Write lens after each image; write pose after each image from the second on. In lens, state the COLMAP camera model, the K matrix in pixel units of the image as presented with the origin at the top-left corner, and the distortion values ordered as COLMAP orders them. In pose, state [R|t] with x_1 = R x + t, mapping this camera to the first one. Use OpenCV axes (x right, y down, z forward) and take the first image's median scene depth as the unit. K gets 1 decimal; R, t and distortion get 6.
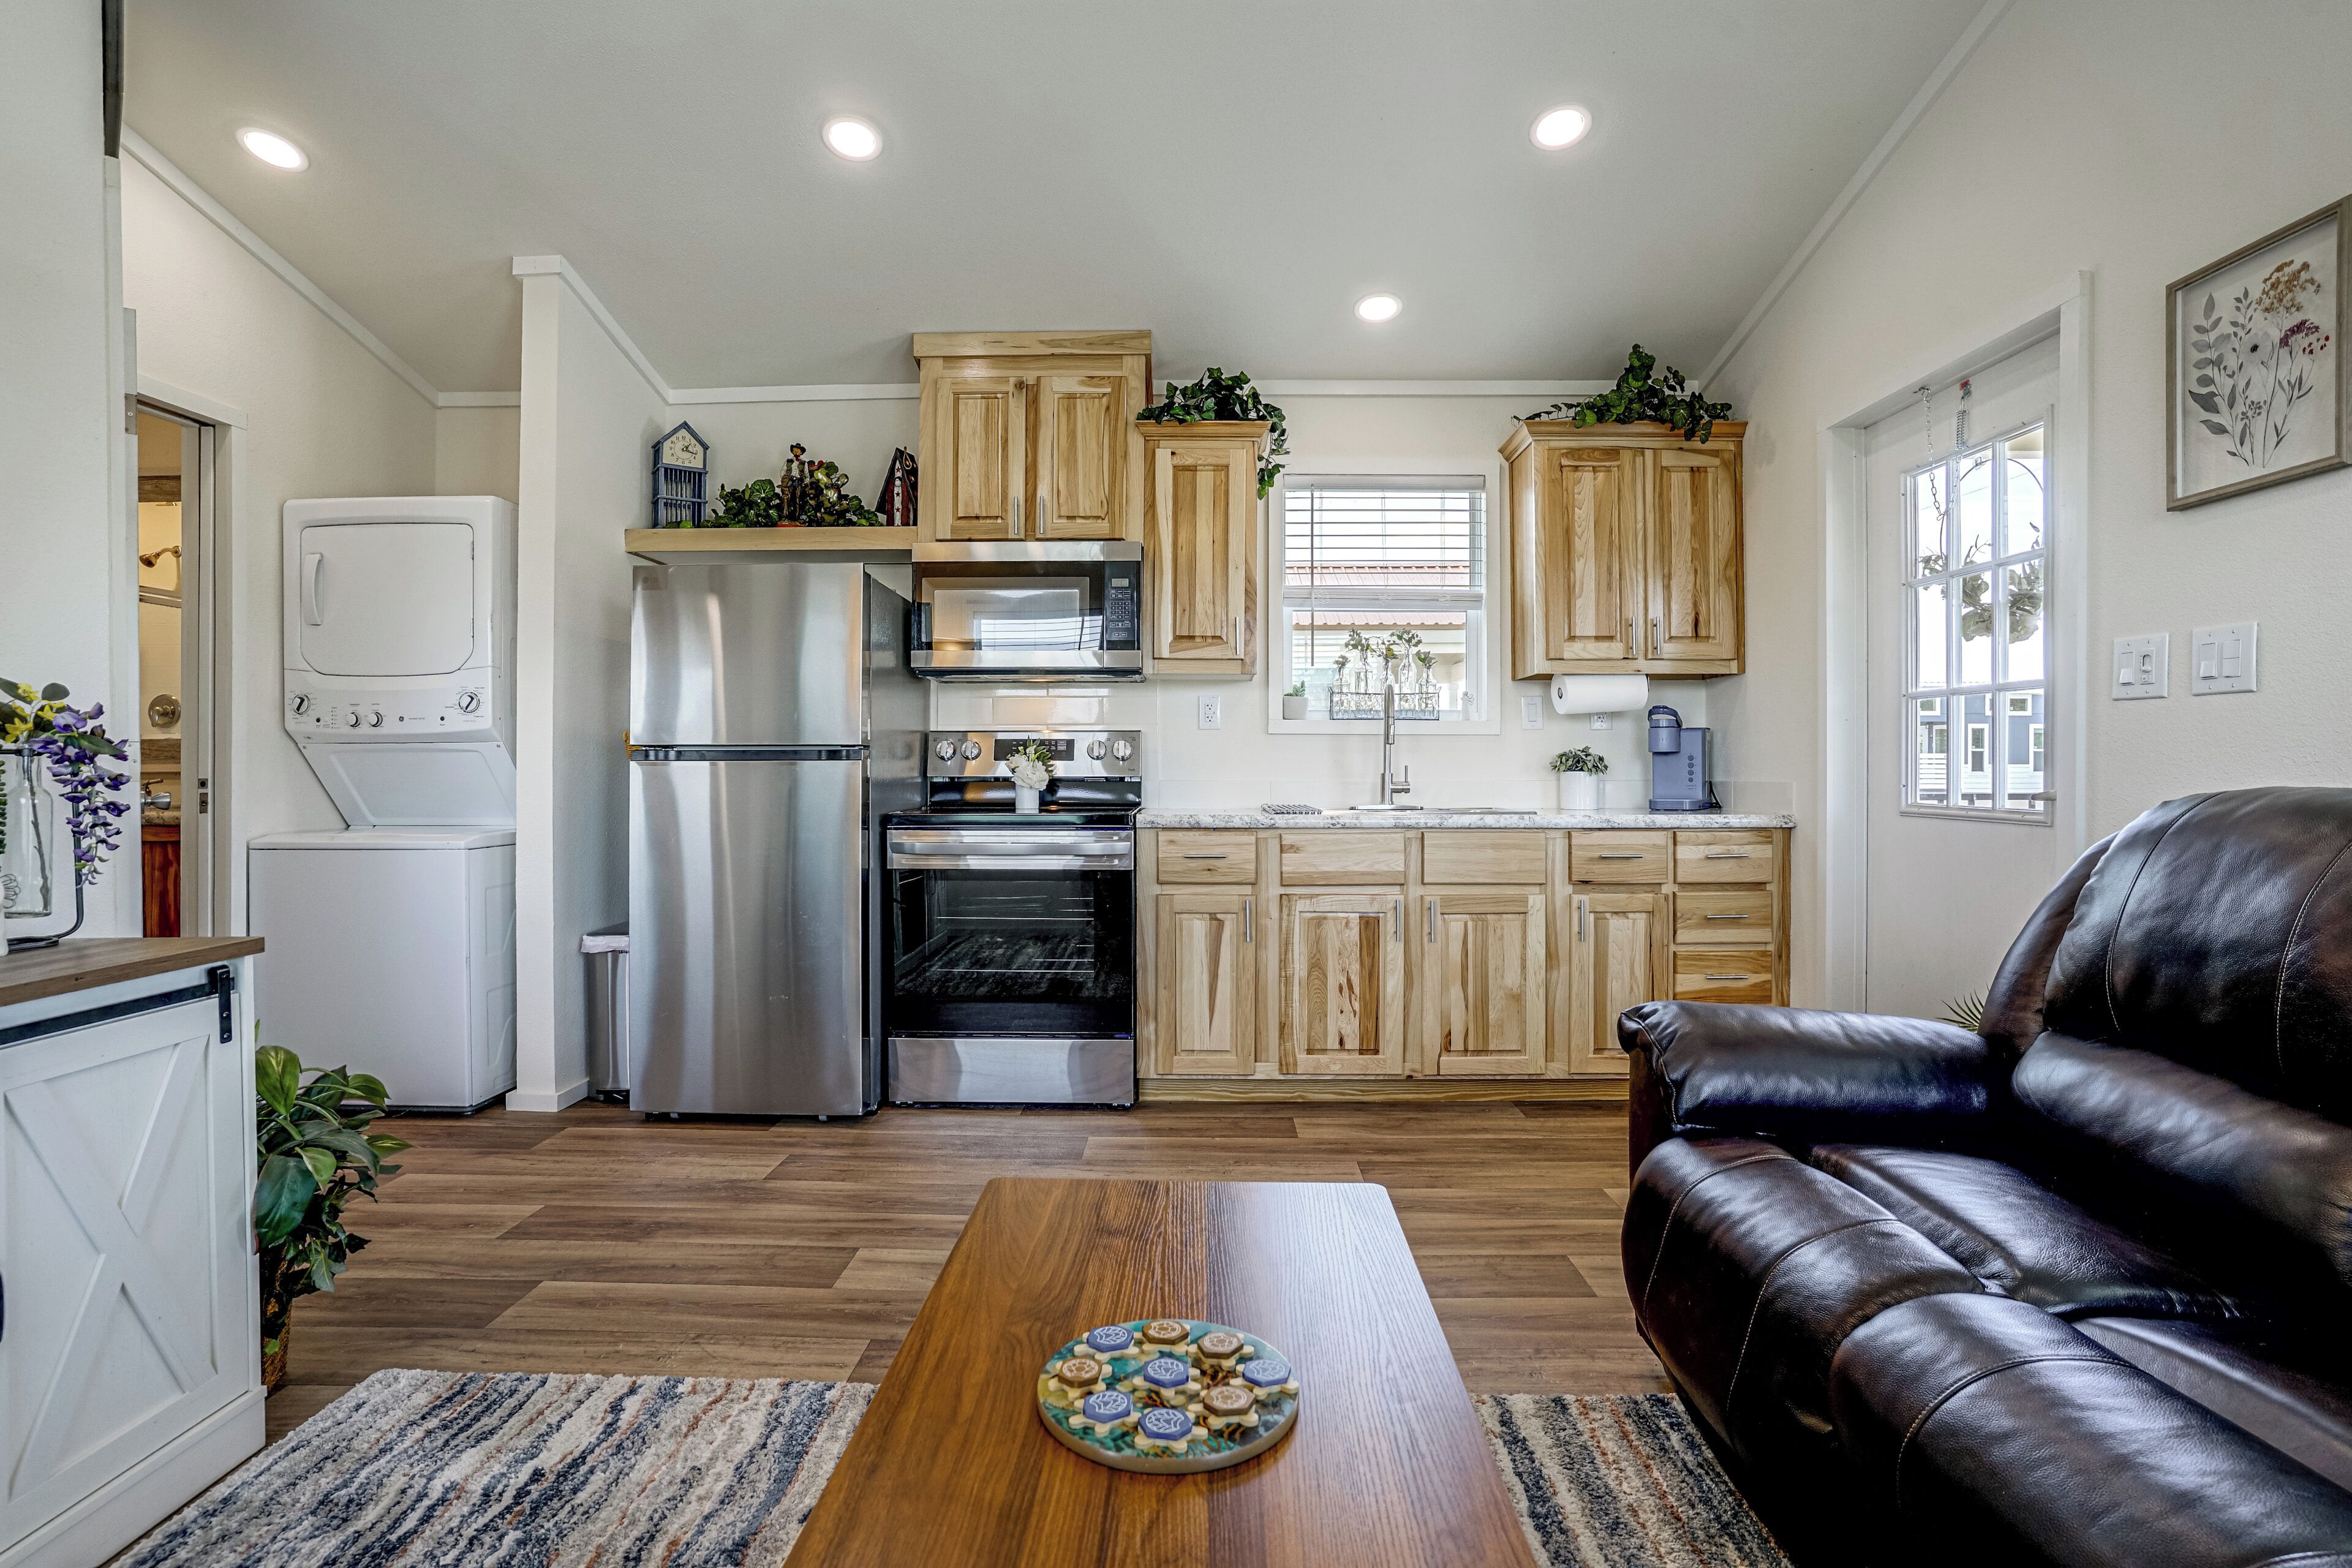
lens RADIAL K [[1152.6, 0, 1179.6], [0, 1152.6, 772.8], [0, 0, 1]] dist [-0.019777, 0.001962]
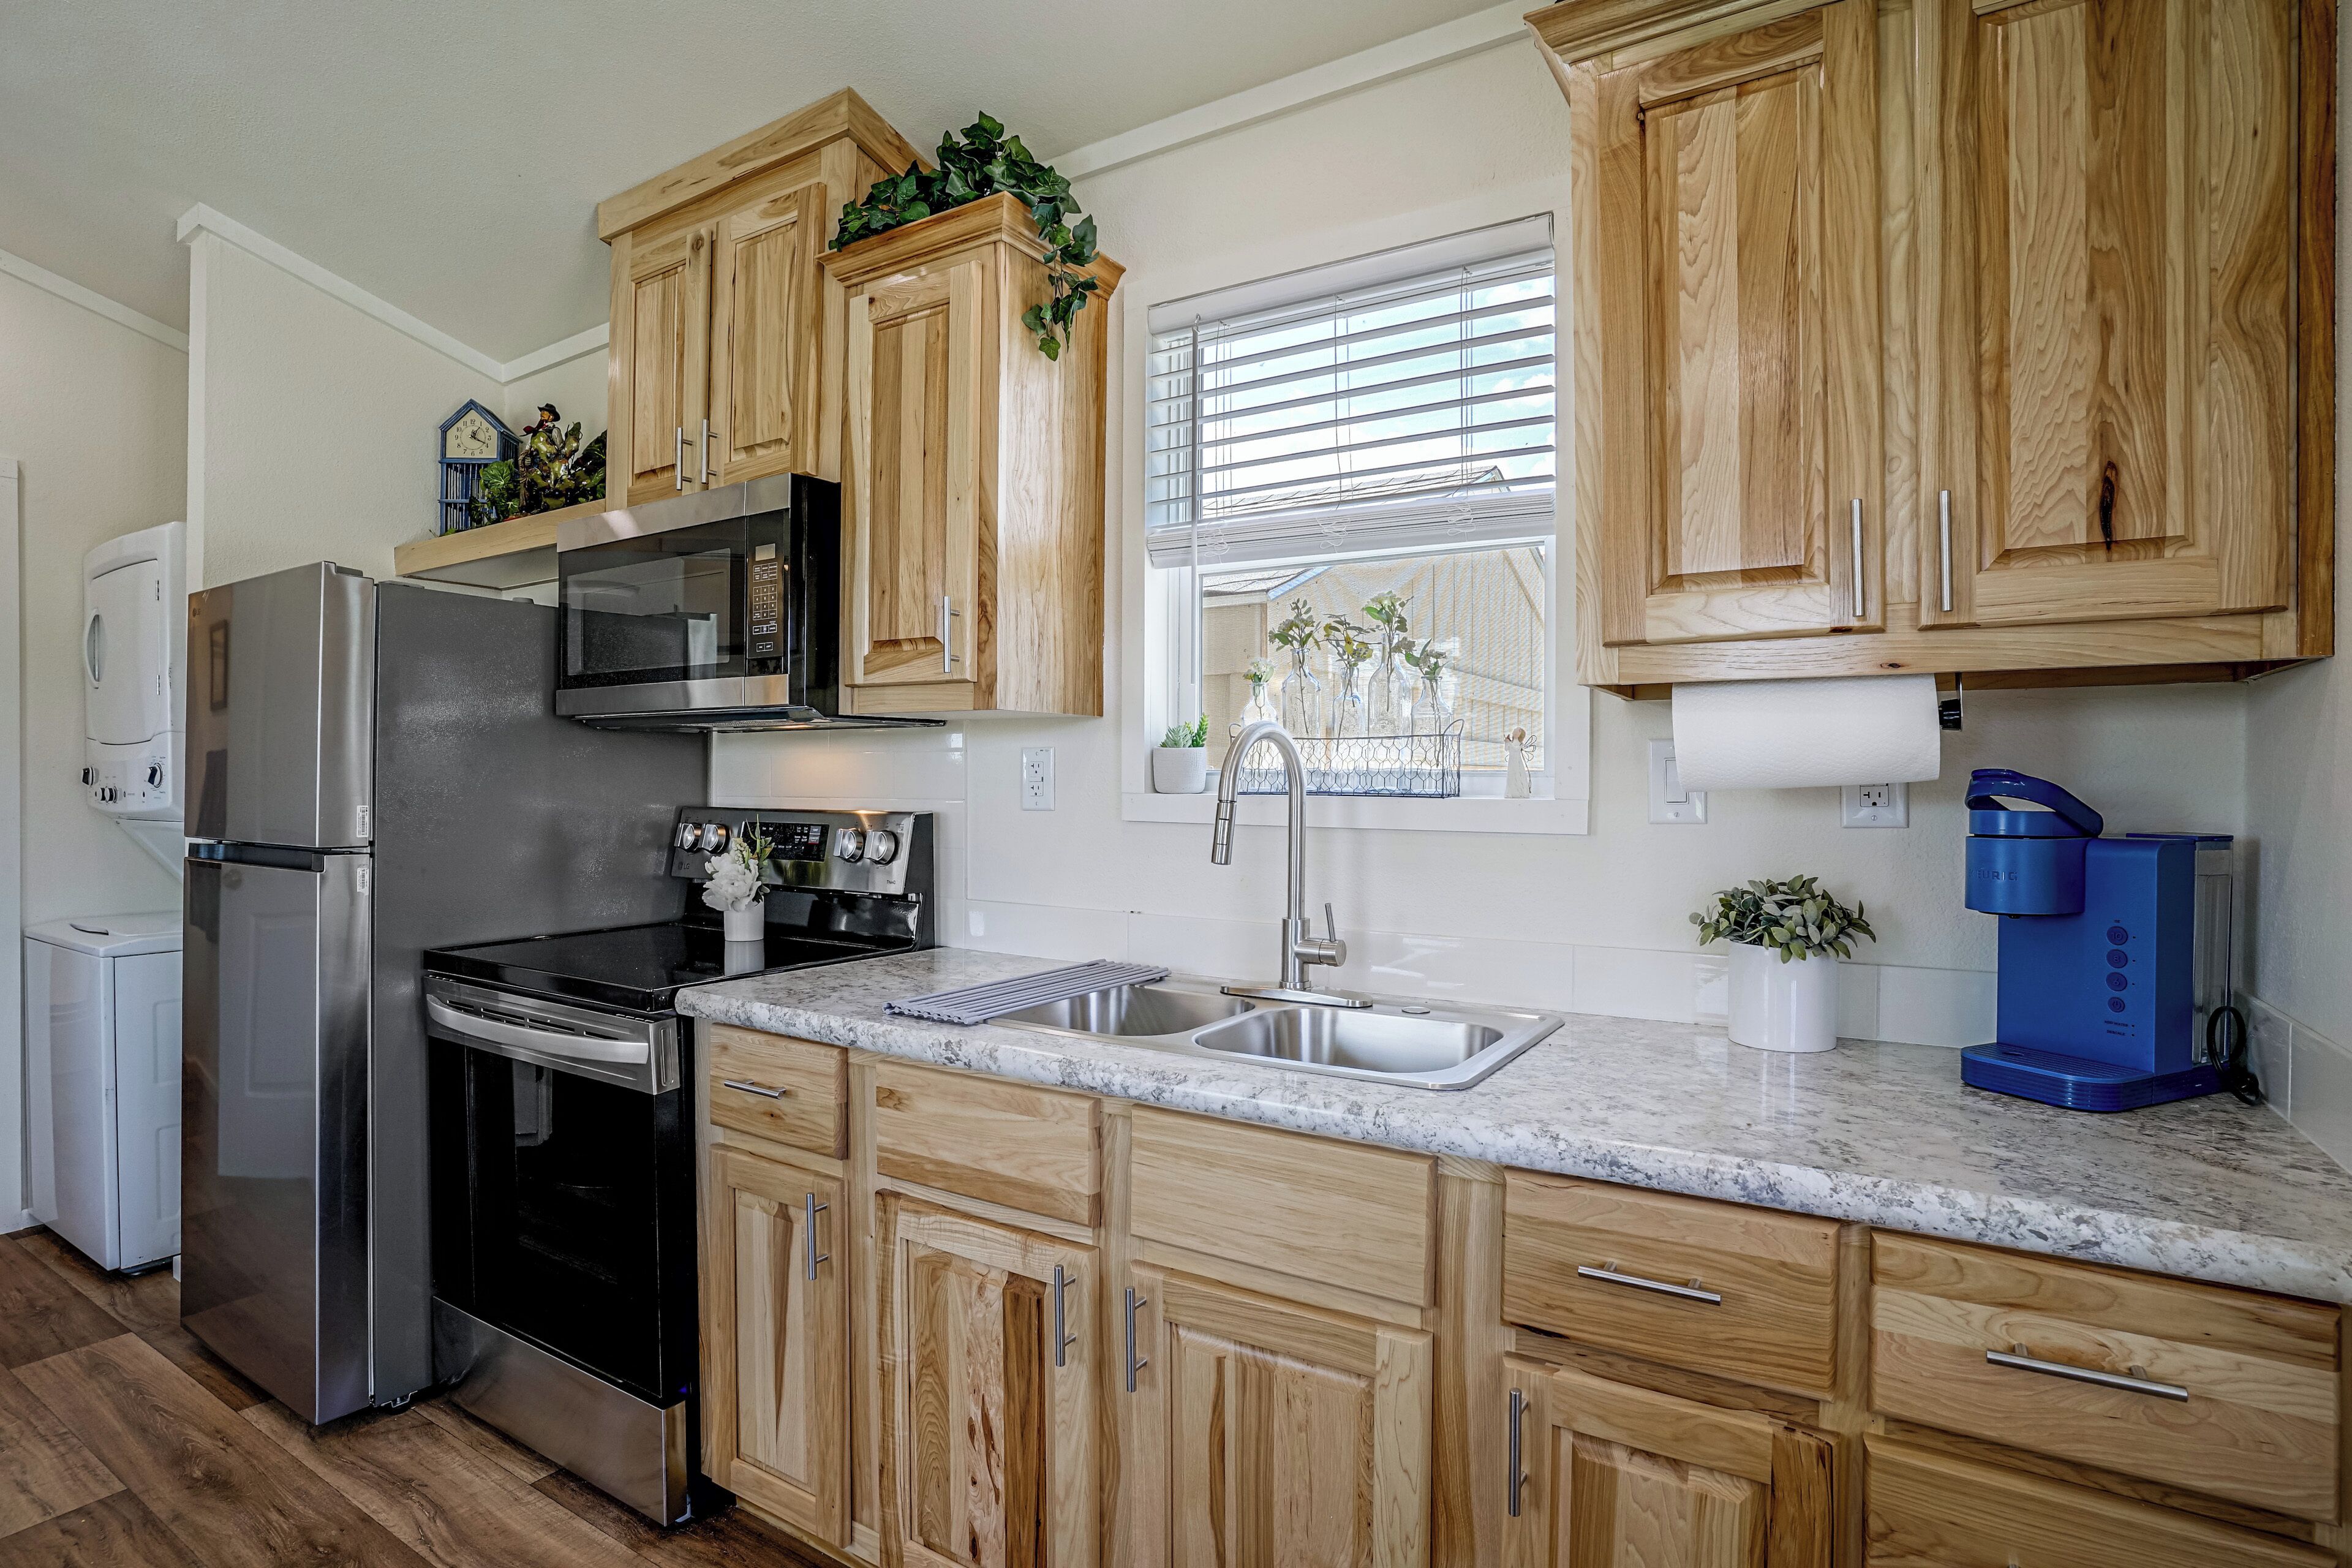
lens RADIAL K [[1152.6, 0, 1188.7], [0, 1152.6, 790.9], [0, 0, 1]] dist [-0.019777, 0.001962]
pose [[0.853508, 0.008528, -0.521010, 0.400794], [-0.002372, 0.999919, 0.012482, -0.056884], [0.521074, -0.009417, 0.853460, 0.619977]]
